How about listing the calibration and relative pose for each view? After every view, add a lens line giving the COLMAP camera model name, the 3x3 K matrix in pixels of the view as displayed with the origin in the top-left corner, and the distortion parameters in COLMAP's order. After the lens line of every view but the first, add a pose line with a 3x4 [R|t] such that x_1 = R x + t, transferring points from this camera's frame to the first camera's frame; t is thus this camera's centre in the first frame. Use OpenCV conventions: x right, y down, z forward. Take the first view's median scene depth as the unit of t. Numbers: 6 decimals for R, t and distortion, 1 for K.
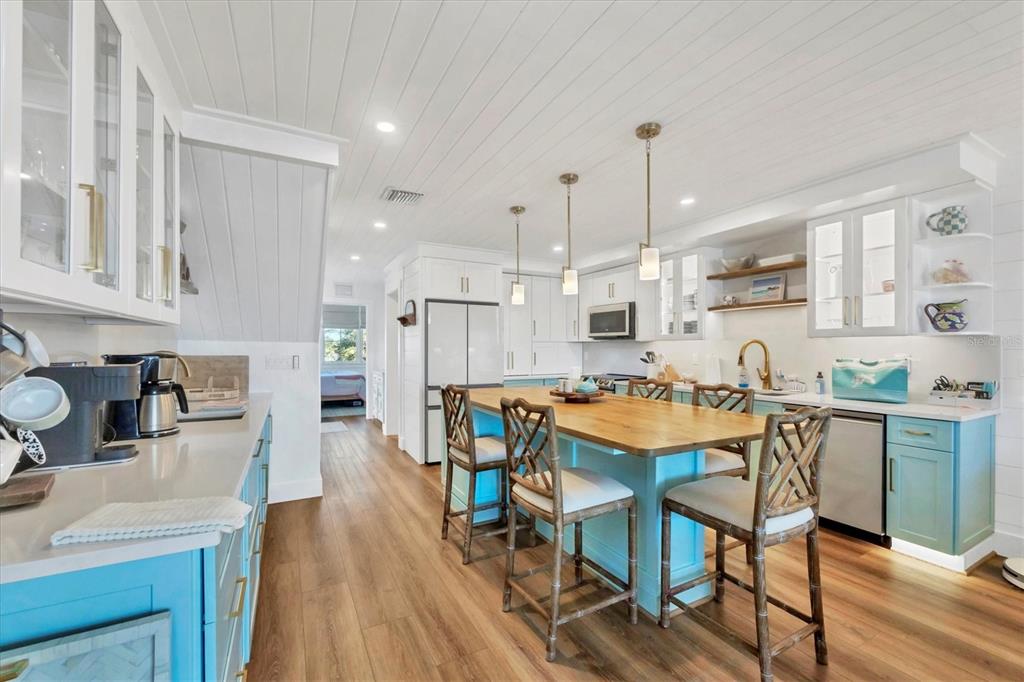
lens RADIAL K [[420.8, 0, 511.0], [0, 420.8, 349.1], [0, 0, 1]] dist [-0.000207, 0.000030]
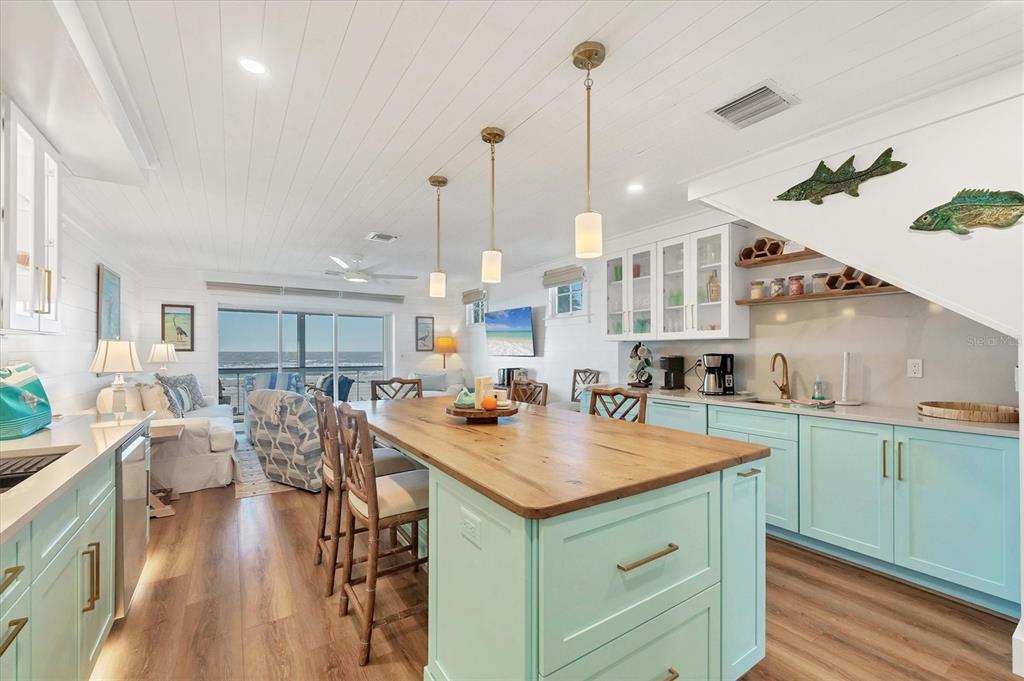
lens RADIAL K [[420.8, 0, 511.0], [0, 420.8, 348.6], [0, 0, 1]] dist [-0.000207, 0.000030]
pose [[-0.995250, -0.001535, -0.097343, 0.176115], [-0.001262, 0.999995, -0.002866, -0.003635], [0.097347, -0.002729, -0.995247, 1.758443]]
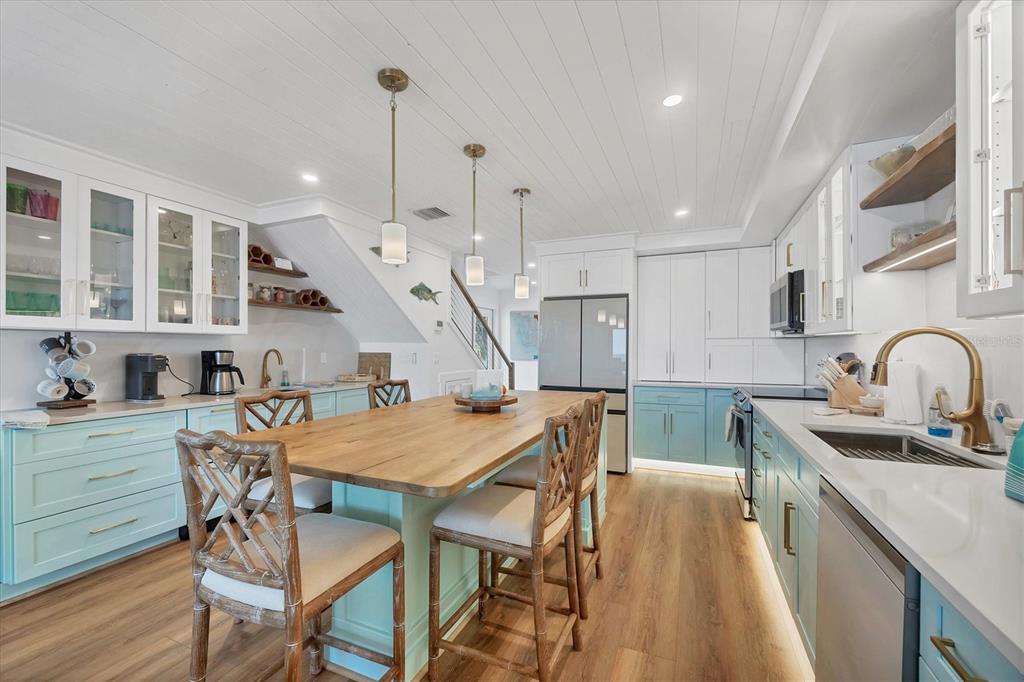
lens RADIAL K [[420.8, 0, 511.0], [0, 420.8, 349.1], [0, 0, 1]] dist [-0.000207, 0.000030]
pose [[0.618677, 0.000602, -0.785645, 0.847632], [-0.001199, 0.999999, -0.000178, 0.002927], [0.785645, 0.001053, 0.618677, 0.519505]]
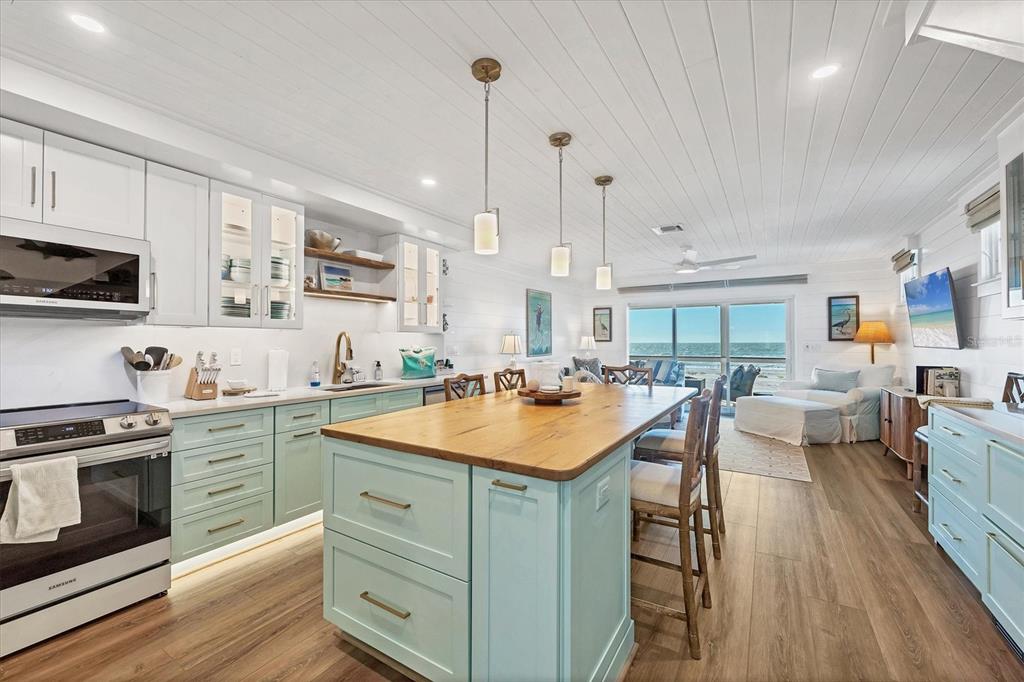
lens RADIAL K [[419.8, 0, 512.0], [0, 419.8, 341.0], [0, 0, 1]] dist [-0.000161, -0.000065]
pose [[-0.504430, 0.003282, 0.863446, -0.529994], [0.004856, 0.999988, -0.000964, 0.000415], [-0.863439, 0.003706, -0.504440, 1.488378]]
